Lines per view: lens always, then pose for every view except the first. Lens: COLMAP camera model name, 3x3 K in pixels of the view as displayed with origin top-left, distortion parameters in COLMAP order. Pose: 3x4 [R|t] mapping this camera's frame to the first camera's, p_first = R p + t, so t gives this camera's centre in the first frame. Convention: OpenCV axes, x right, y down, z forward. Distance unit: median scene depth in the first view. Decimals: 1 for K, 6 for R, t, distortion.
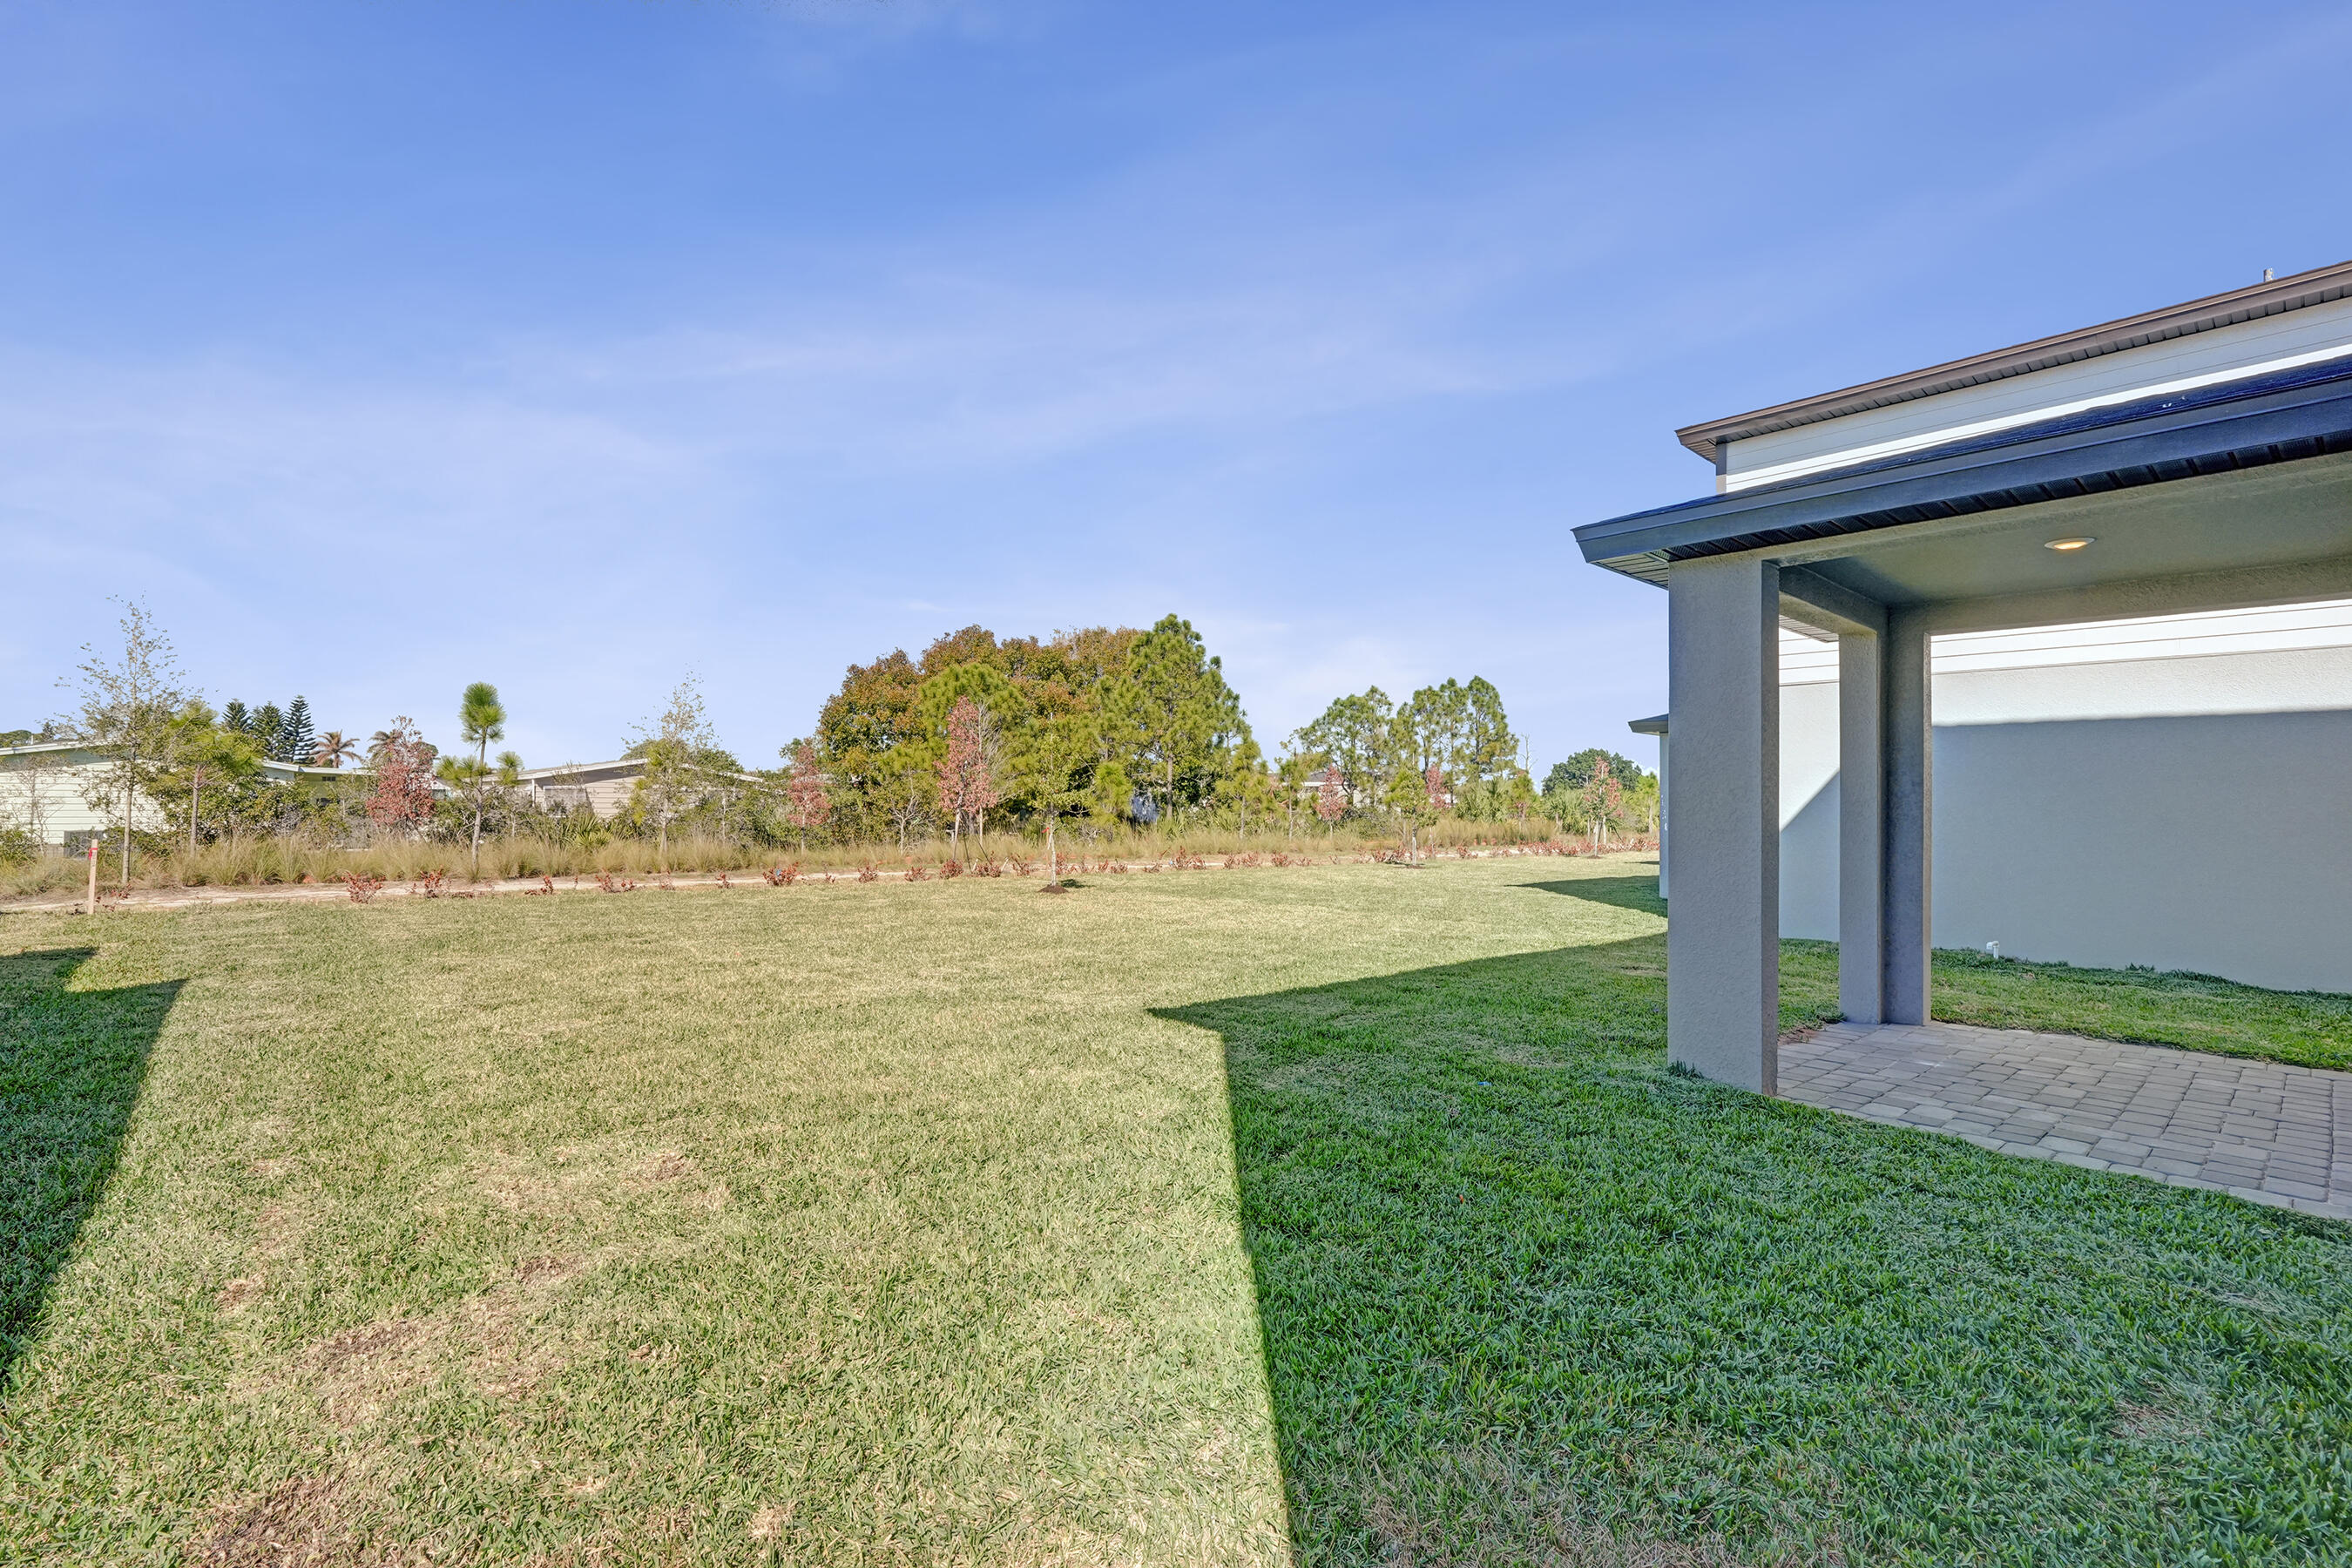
lens RADIAL K [[1016.1, 0, 1172.3], [0, 1016.1, 789.8], [0, 0, 1]] dist [-0.000620, -0.000221]
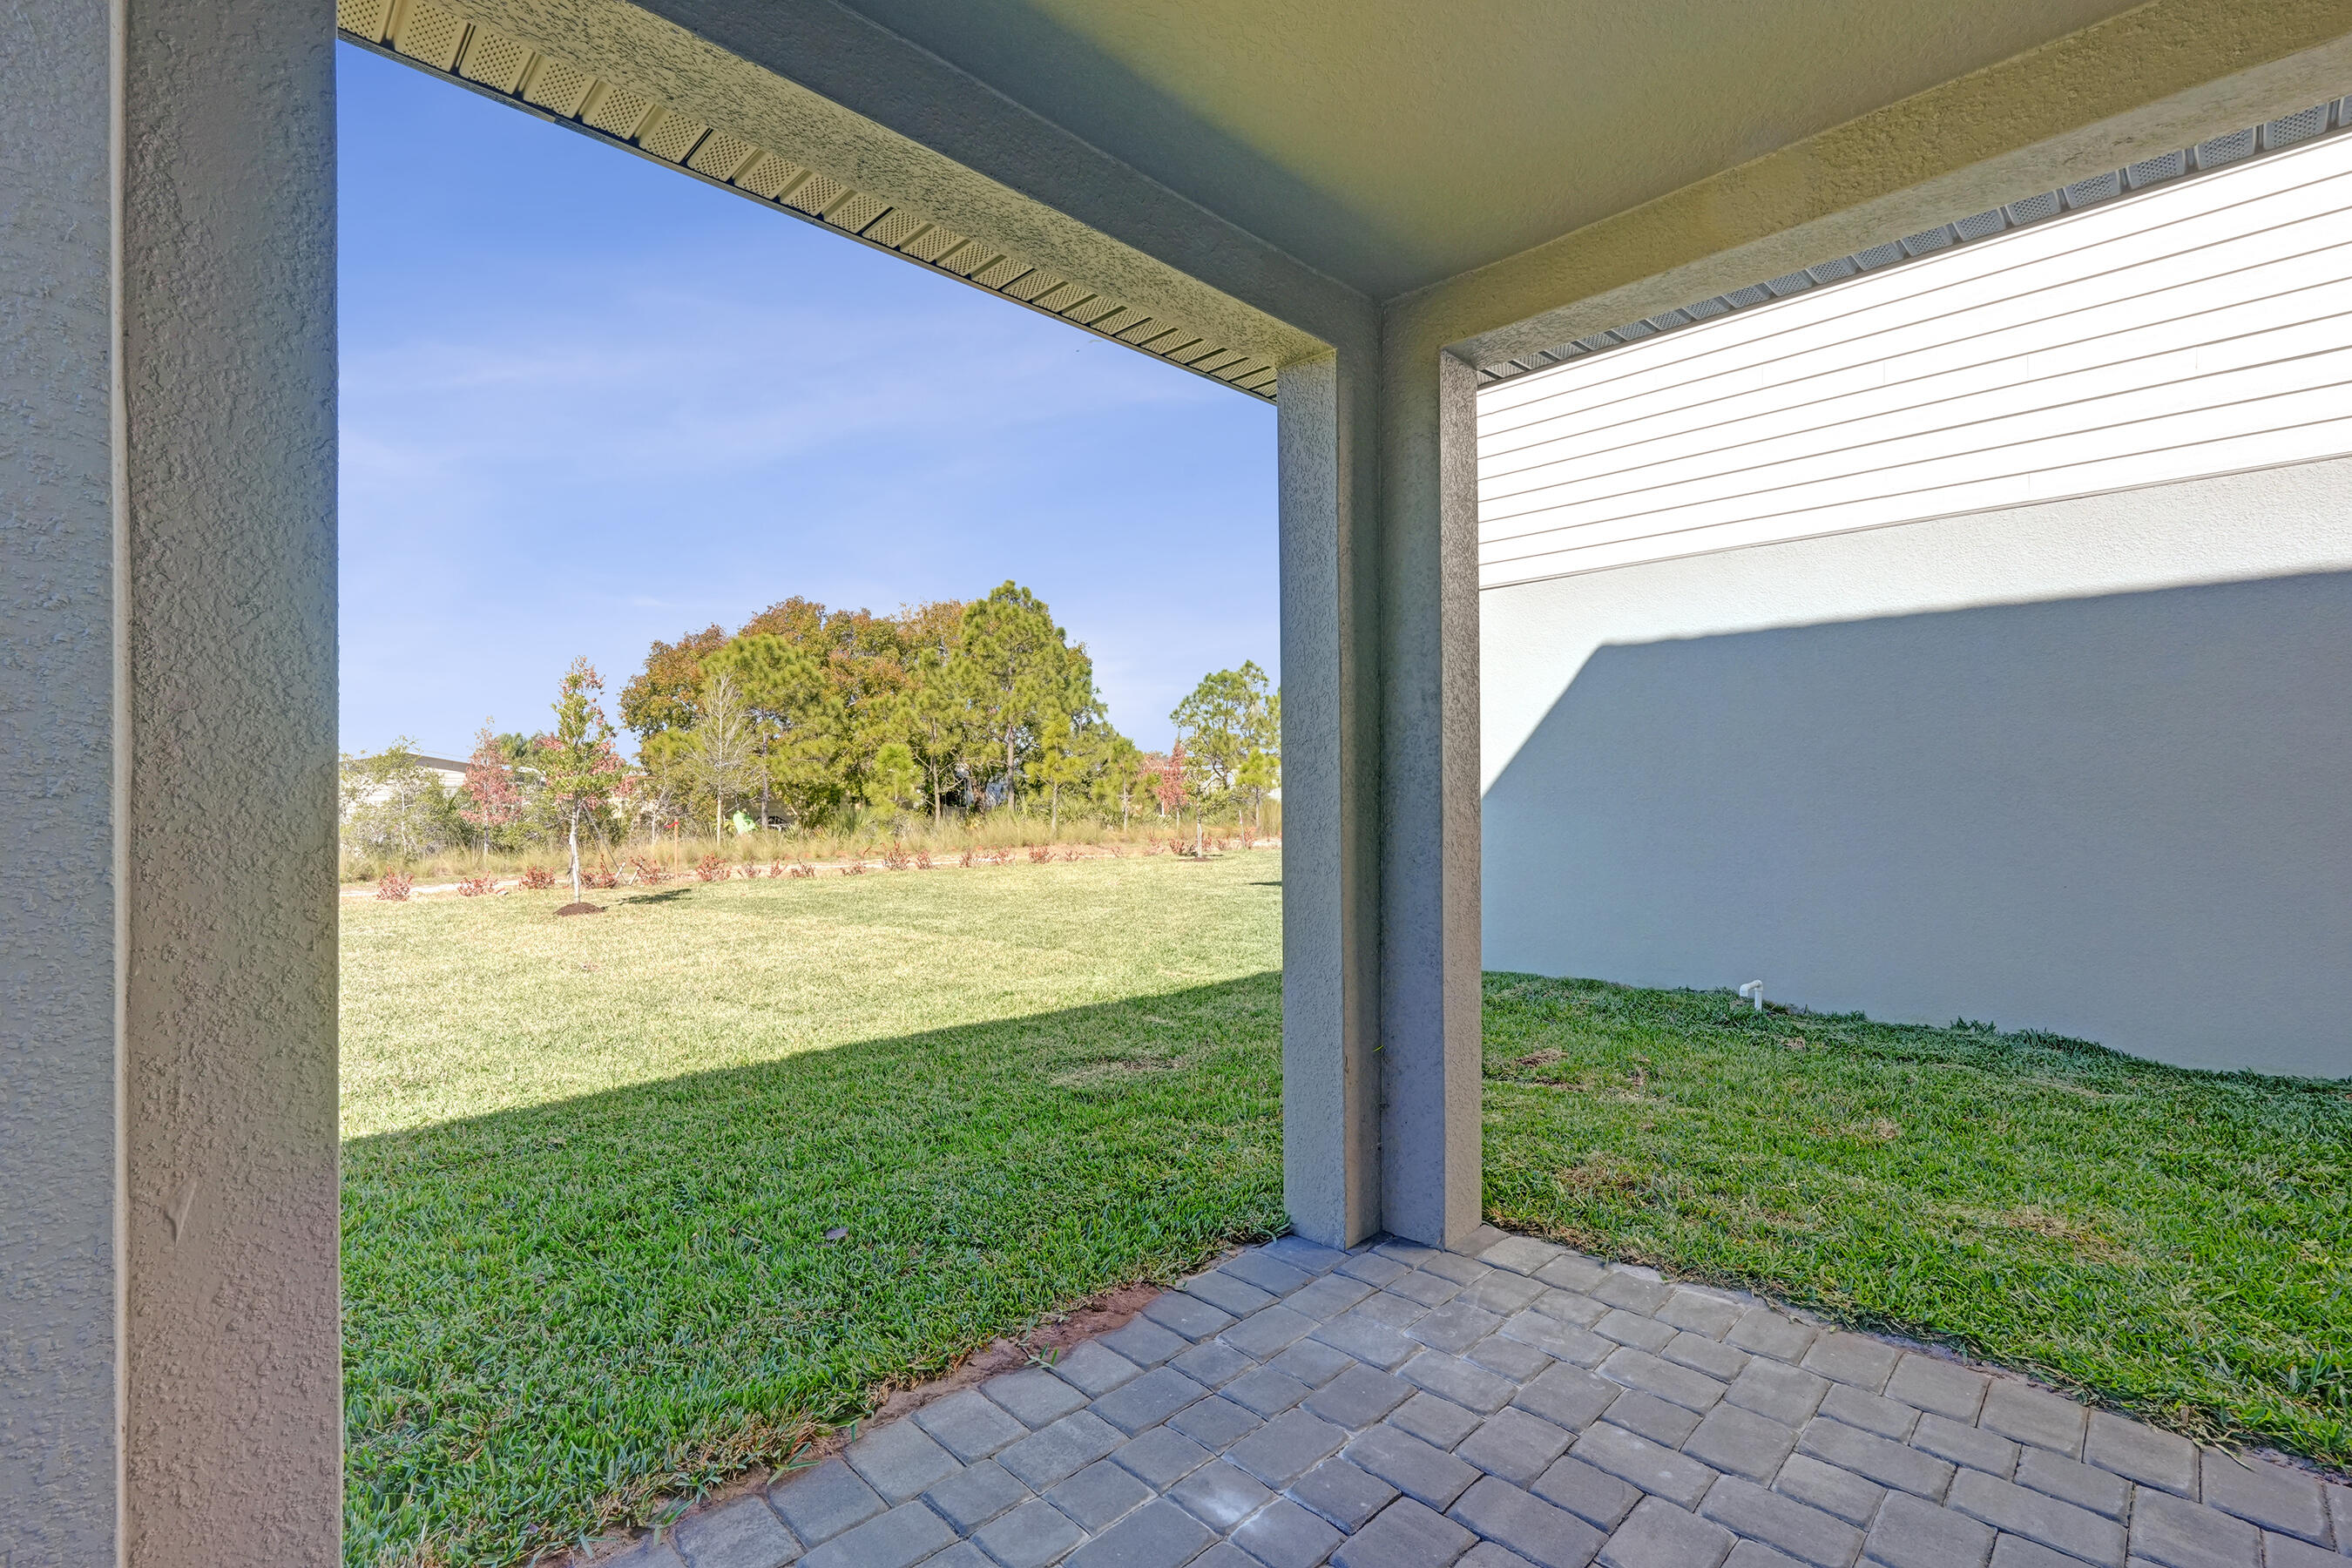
lens RADIAL K [[1022.3, 0, 1166.5], [0, 1022.3, 787.5], [0, 0, 1]] dist [-0.009660, -0.000009]
pose [[0.998453, -0.017758, 0.052693, 0.088766], [0.017240, 0.999799, 0.010265, 0.004095], [-0.052865, -0.009341, 0.998558, 0.084556]]
